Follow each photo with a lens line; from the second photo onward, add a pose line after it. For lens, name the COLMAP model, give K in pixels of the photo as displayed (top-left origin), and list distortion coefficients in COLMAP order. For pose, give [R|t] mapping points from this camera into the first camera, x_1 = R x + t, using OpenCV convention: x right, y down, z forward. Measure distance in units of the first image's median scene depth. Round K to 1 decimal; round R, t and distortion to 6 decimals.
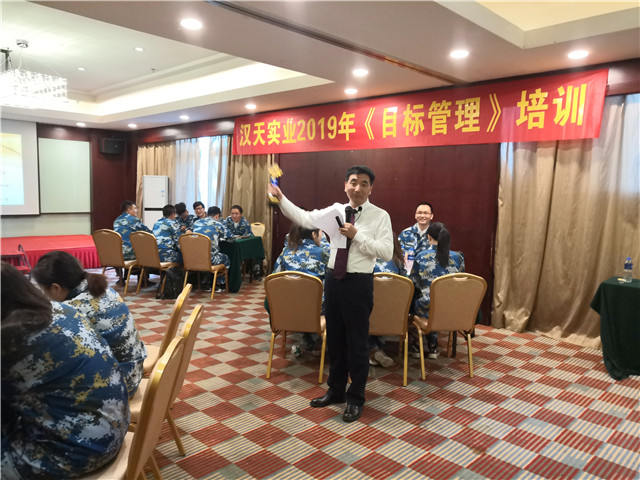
lens RADIAL K [[503.9, 0, 319.8], [0, 503.9, 240.0], [0, 0, 1]] dist [0.006767, 0.002571]
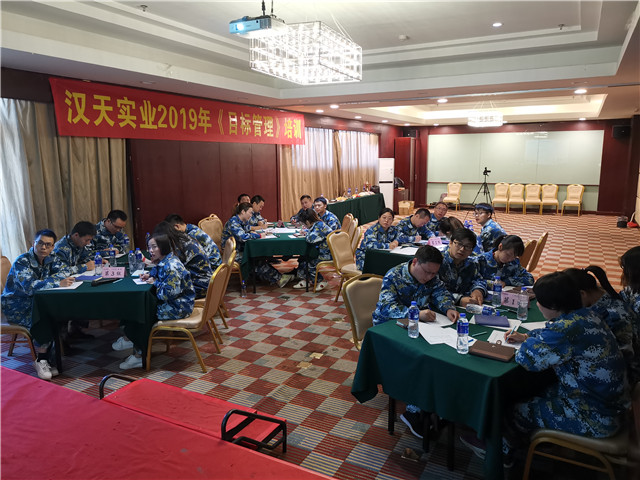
lens RADIAL K [[493.3, 0, 322.0], [0, 493.3, 236.8], [0, 0, 1]] dist [0.028427, -0.012493]
pose [[-0.283925, -0.167403, 0.944120, -1.075099], [0.106152, 0.973101, 0.204465, -0.162985], [-0.952952, 0.158273, -0.258518, 1.030724]]
